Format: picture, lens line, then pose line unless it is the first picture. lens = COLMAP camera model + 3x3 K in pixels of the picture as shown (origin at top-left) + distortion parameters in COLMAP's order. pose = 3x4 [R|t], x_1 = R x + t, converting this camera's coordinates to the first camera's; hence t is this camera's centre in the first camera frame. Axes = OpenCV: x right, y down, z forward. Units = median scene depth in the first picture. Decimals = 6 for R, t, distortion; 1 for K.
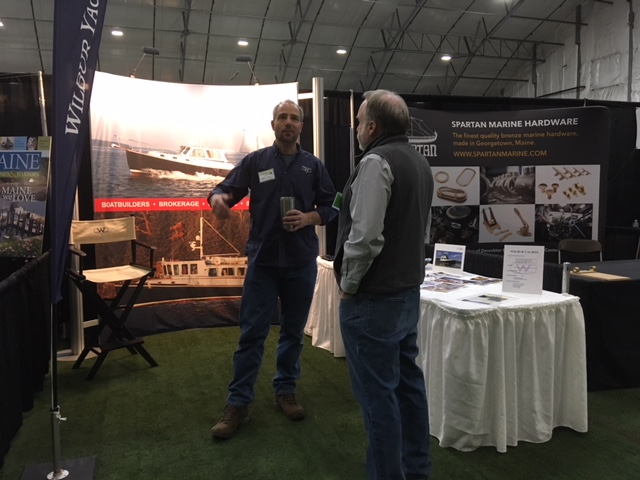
lens RADIAL K [[541.9, 0, 322.2], [0, 541.9, 241.0], [0, 0, 1]] dist [0.104046, -0.160328]
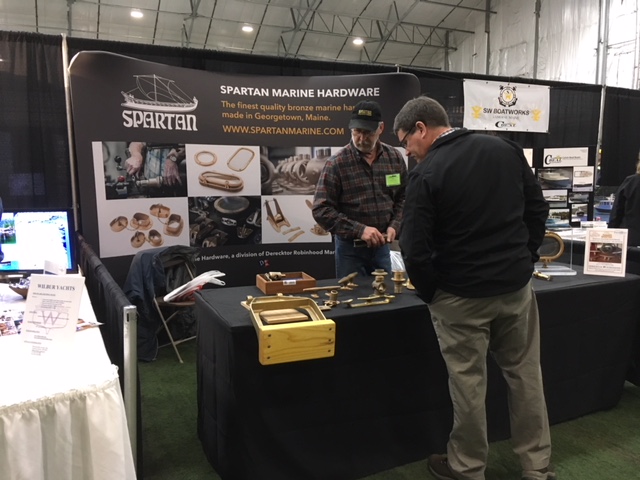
lens RADIAL K [[541.9, 0, 321.5], [0, 541.9, 239.6], [0, 0, 1]] dist [0.104046, -0.160328]
pose [[0.993138, -0.002300, 0.116928, 0.282514], [-0.000223, 0.999767, 0.021564, -0.019607], [-0.116950, -0.021442, 0.992906, 0.214421]]
